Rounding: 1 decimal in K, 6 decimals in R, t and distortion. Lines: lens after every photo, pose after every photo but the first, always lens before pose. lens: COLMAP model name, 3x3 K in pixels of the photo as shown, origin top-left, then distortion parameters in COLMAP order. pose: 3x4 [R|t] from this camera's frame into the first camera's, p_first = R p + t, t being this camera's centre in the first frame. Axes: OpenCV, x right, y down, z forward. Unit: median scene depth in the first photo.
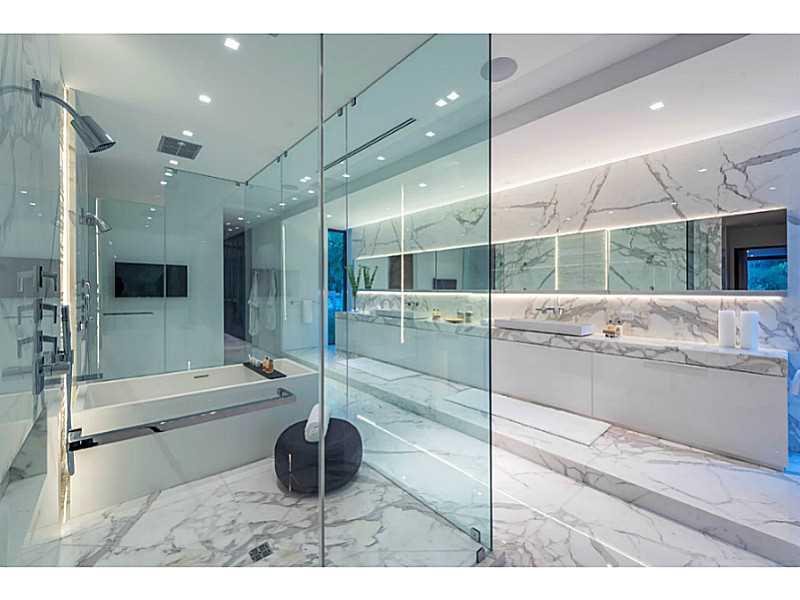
lens RADIAL K [[341.7, 0, 401.5], [0, 341.7, 283.0], [0, 0, 1]] dist [0.014232, -0.000067]
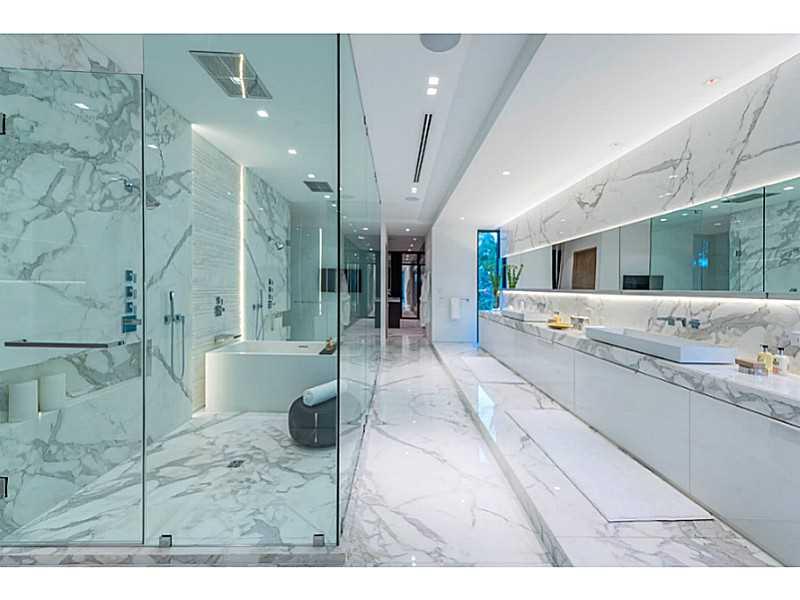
lens RADIAL K [[324.2, 0, 401.4], [0, 324.2, 285.8], [0, 0, 1]] dist [0.011076, -0.000235]
pose [[0.764583, 0.004723, -0.644508, 0.464726], [0.000918, 0.999964, 0.008416, 0.005821], [0.644525, -0.007027, 0.764551, 0.182580]]
